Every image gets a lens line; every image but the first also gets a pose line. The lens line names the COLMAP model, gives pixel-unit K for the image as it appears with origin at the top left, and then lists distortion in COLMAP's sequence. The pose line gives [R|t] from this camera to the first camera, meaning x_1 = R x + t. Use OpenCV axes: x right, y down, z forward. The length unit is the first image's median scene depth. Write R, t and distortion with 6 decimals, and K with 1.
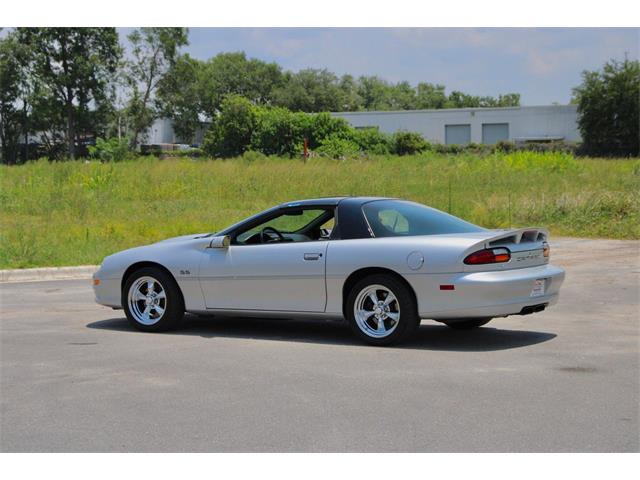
lens RADIAL K [[2074.4, 0, 322.1], [0, 2074.4, 228.0], [0, 0, 1]] dist [1.076466, 4.096177]
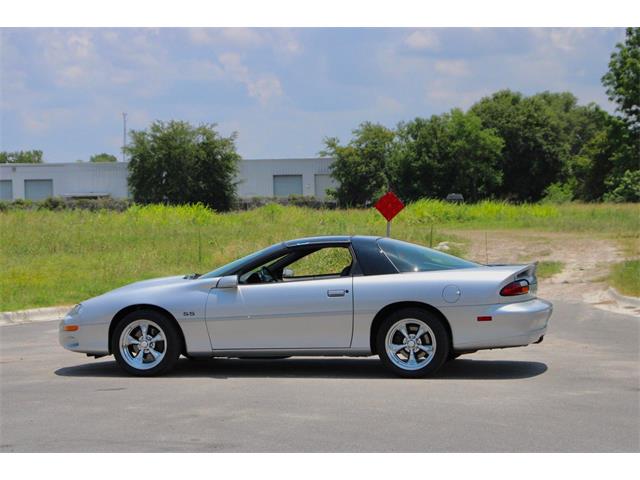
lens RADIAL K [[2074.4, 0, 322.1], [0, 2074.4, 228.0], [0, 0, 1]] dist [1.076466, 4.096177]
pose [[0.933450, -0.012872, 0.358476, -0.151095], [0.024532, 0.999307, -0.027997, 0.004111], [-0.357867, 0.034928, 0.933119, 0.021912]]
